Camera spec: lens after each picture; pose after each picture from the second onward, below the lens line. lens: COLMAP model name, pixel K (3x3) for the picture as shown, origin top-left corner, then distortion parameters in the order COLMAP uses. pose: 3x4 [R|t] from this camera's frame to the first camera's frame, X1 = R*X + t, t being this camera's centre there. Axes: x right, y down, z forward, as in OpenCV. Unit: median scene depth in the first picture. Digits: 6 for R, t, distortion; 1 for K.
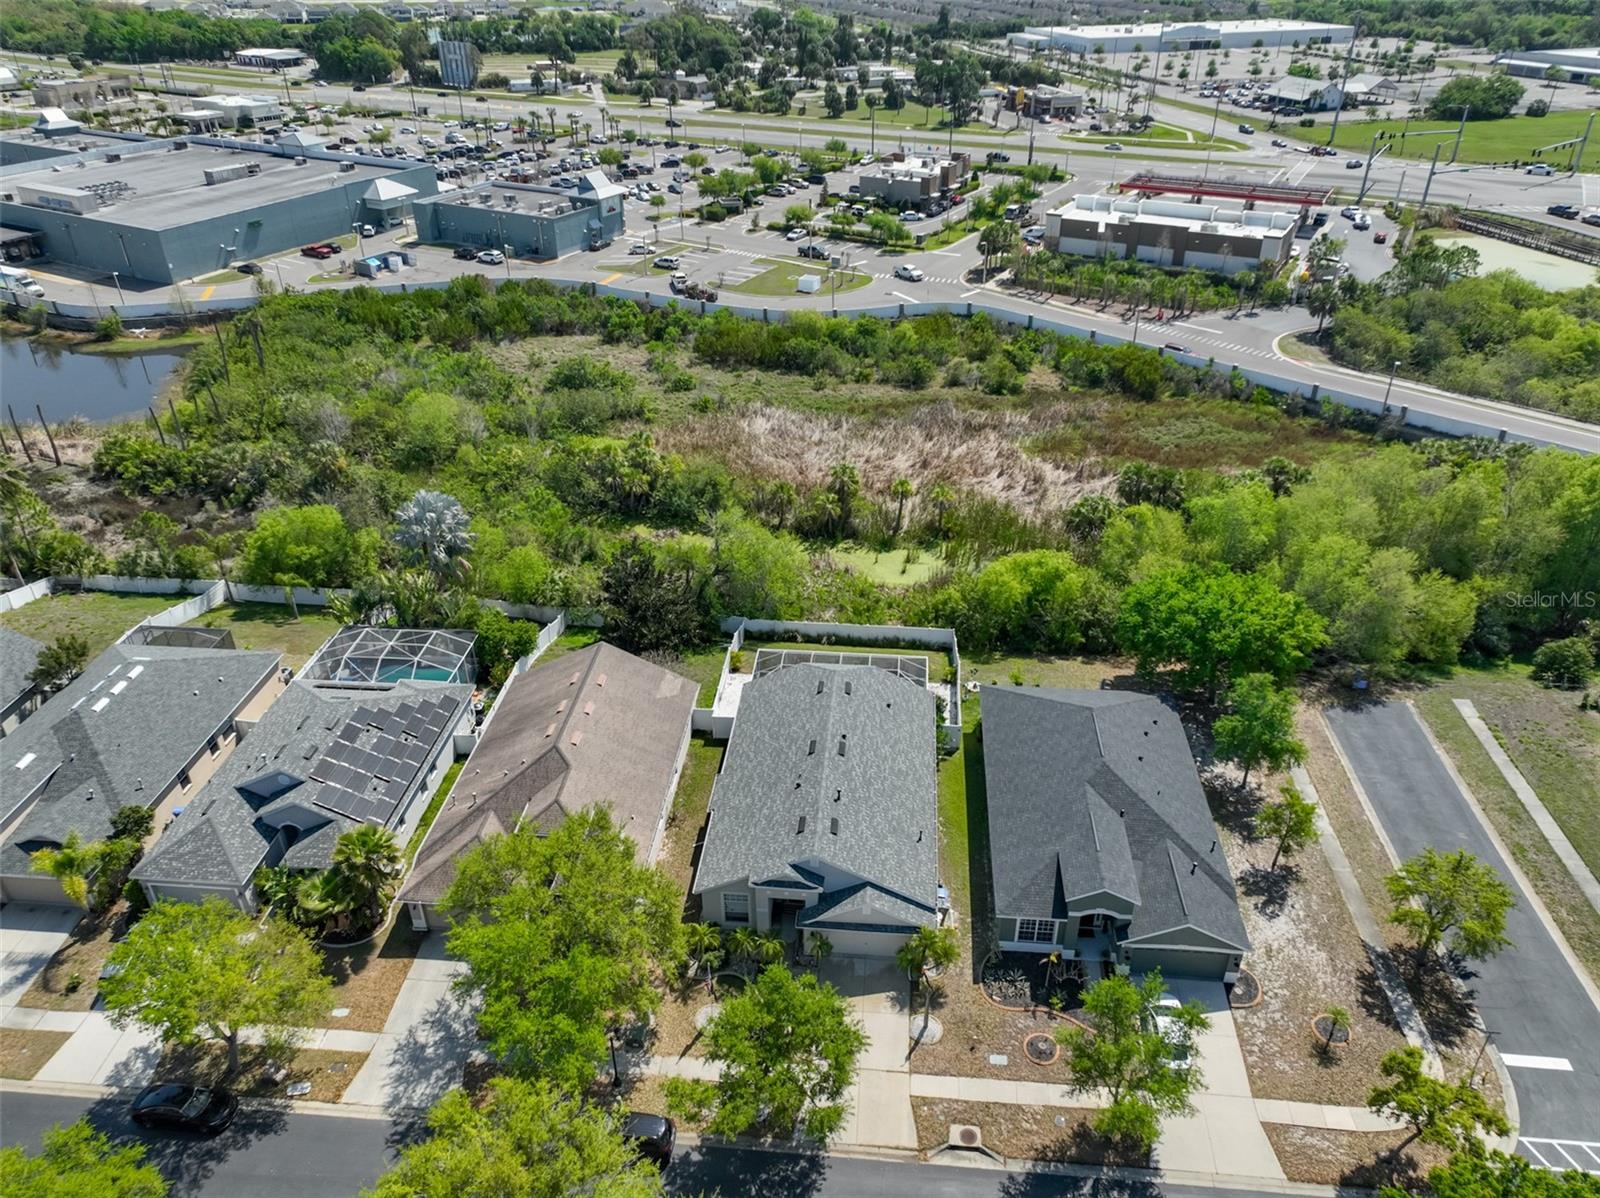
lens RADIAL K [[1112.3, 0, 806.4], [0, 1112.3, 600.4], [0, 0, 1]] dist [-0.003742, 0.017876]
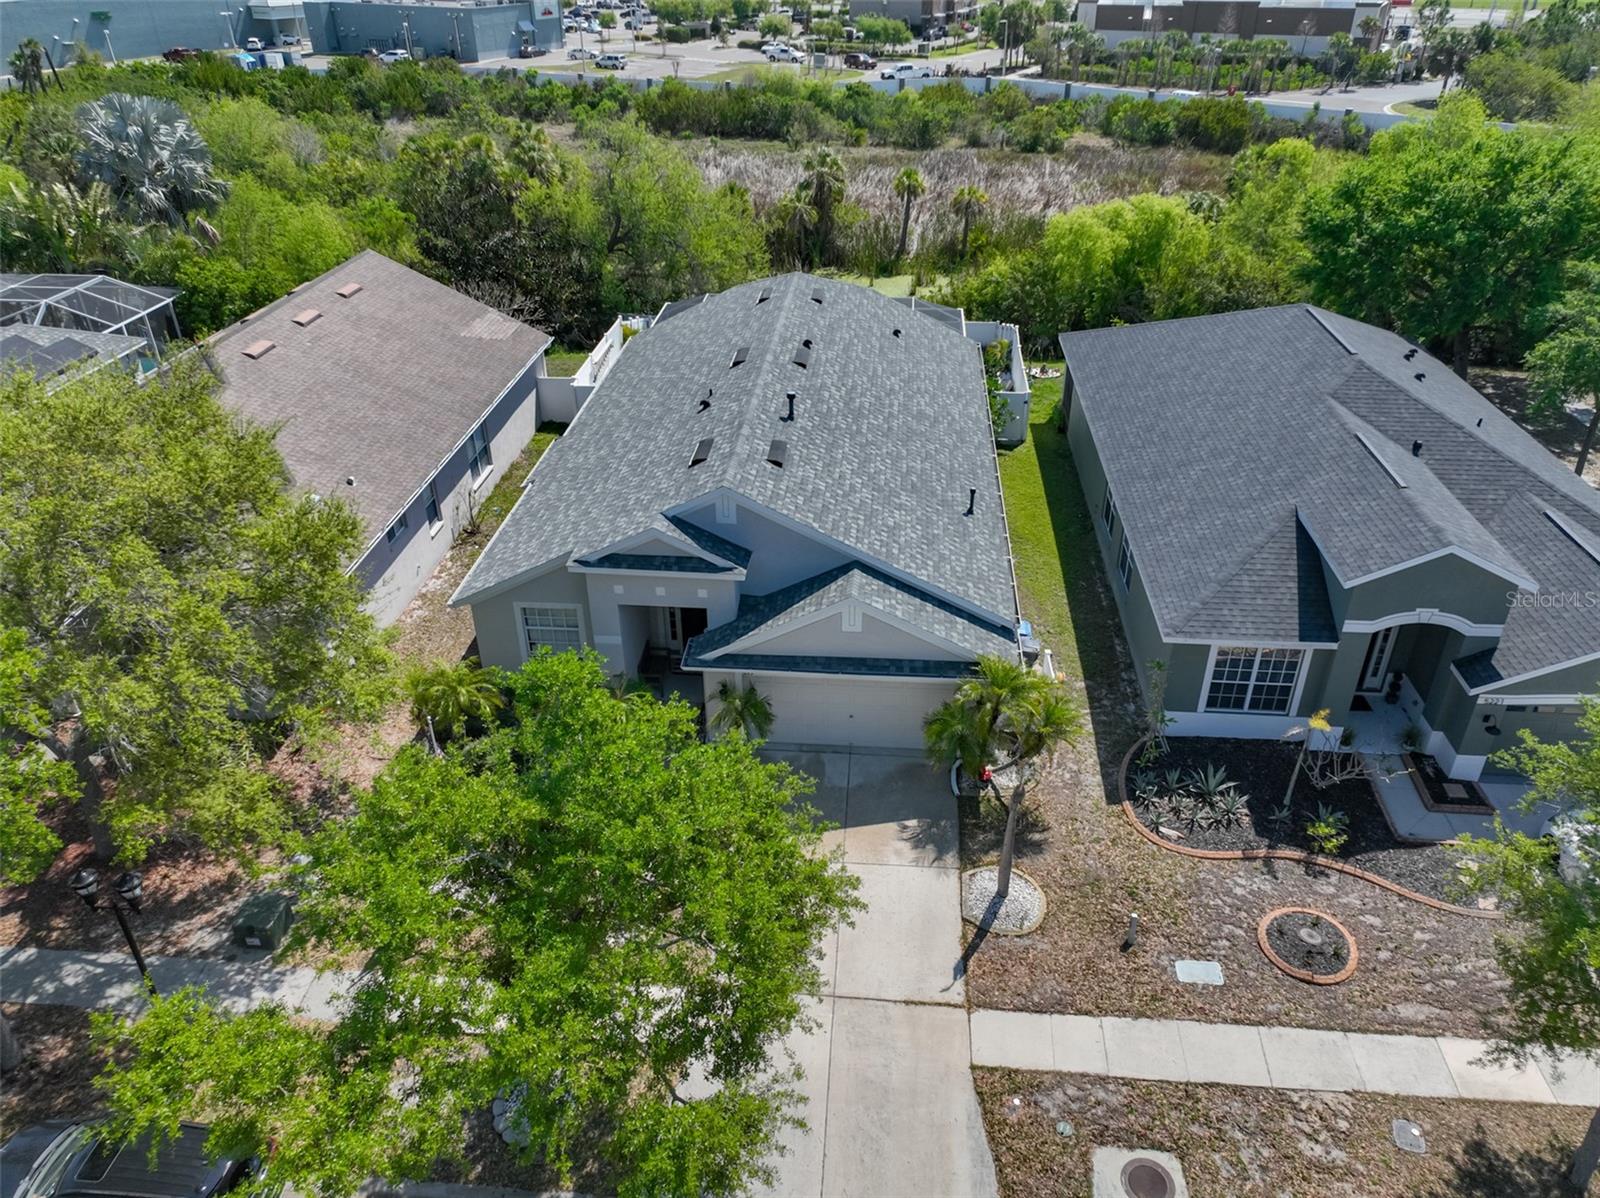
lens RADIAL K [[1112.3, 0, 806.4], [0, 1112.3, 600.4], [0, 0, 1]] dist [-0.003742, 0.017876]
pose [[0.999979, -0.004224, 0.004894, 0.035211], [0.004191, 0.999969, 0.006658, 0.267099], [-0.004922, -0.006637, 0.999966, 0.586933]]
